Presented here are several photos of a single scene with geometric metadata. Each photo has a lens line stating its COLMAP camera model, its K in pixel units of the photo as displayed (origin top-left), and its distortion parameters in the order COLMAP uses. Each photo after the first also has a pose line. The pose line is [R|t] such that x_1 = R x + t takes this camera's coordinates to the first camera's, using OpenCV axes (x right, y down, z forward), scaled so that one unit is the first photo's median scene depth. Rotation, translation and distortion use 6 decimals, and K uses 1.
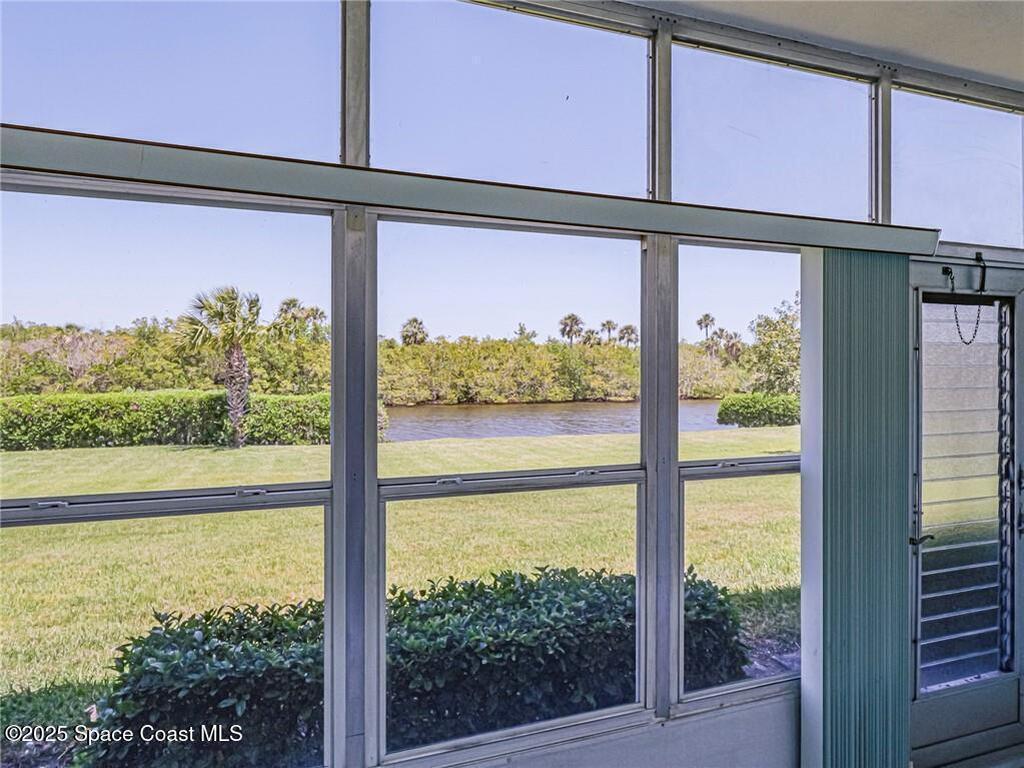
lens RADIAL K [[642.9, 0, 510.1], [0, 642.9, 371.3], [0, 0, 1]] dist [0.004555, -0.003081]
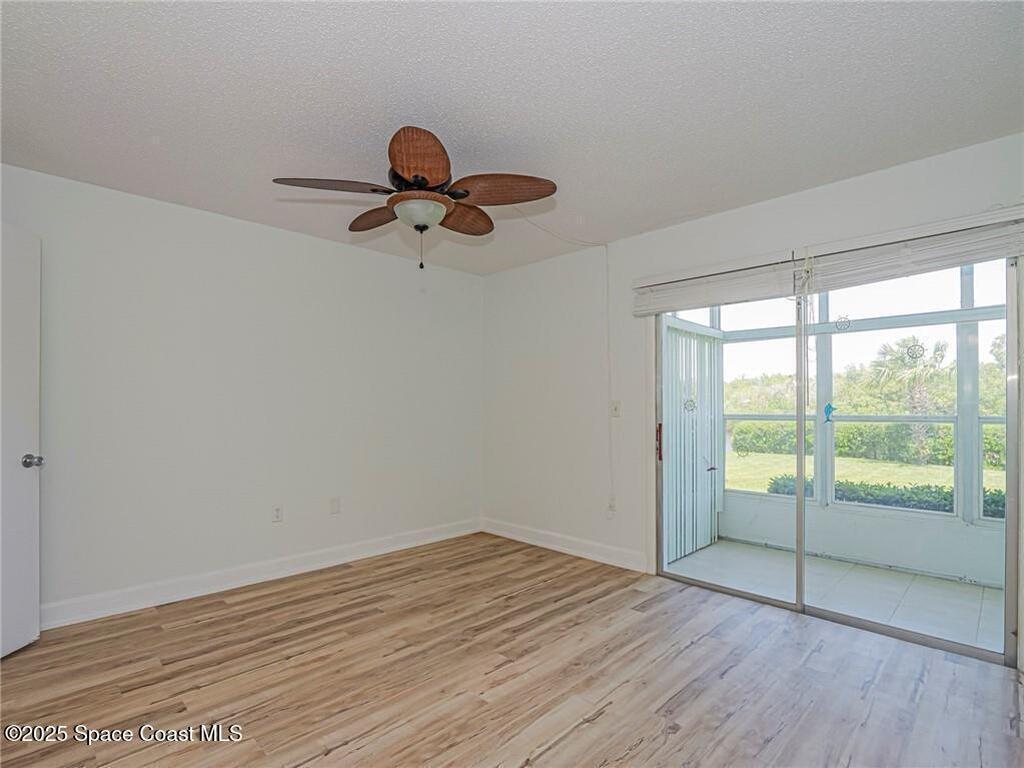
lens RADIAL K [[498.6, 0, 502.3], [0, 498.6, 410.1], [0, 0, 1]] dist [-0.018461, 0.001187]
pose [[0.416441, 0.003134, -0.909157, 0.909138], [0.001712, 0.999990, 0.004232, 0.087251], [0.909161, -0.003319, 0.416431, -1.023526]]
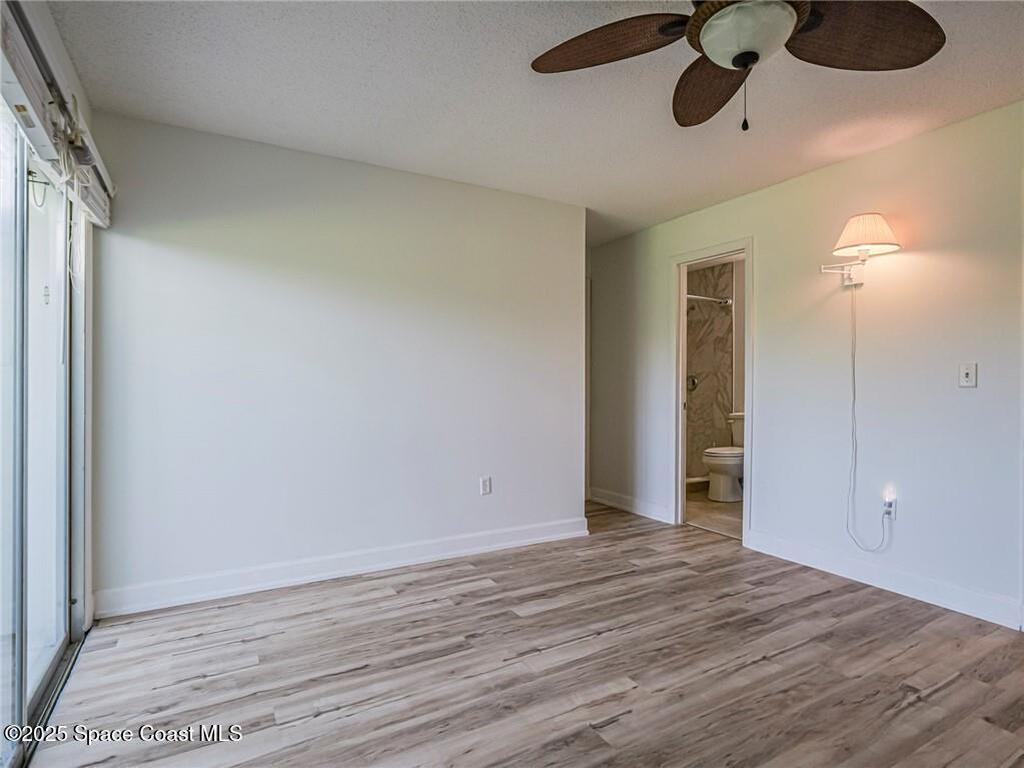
lens RADIAL K [[544.0, 0, 503.4], [0, 544.0, 381.6], [0, 0, 1]] dist [0.001615, -0.001198]
pose [[-0.163886, -0.002751, 0.986476, -0.492730], [-0.006759, 0.999976, 0.001666, 0.100540], [-0.986456, -0.006394, -0.163900, -0.436502]]
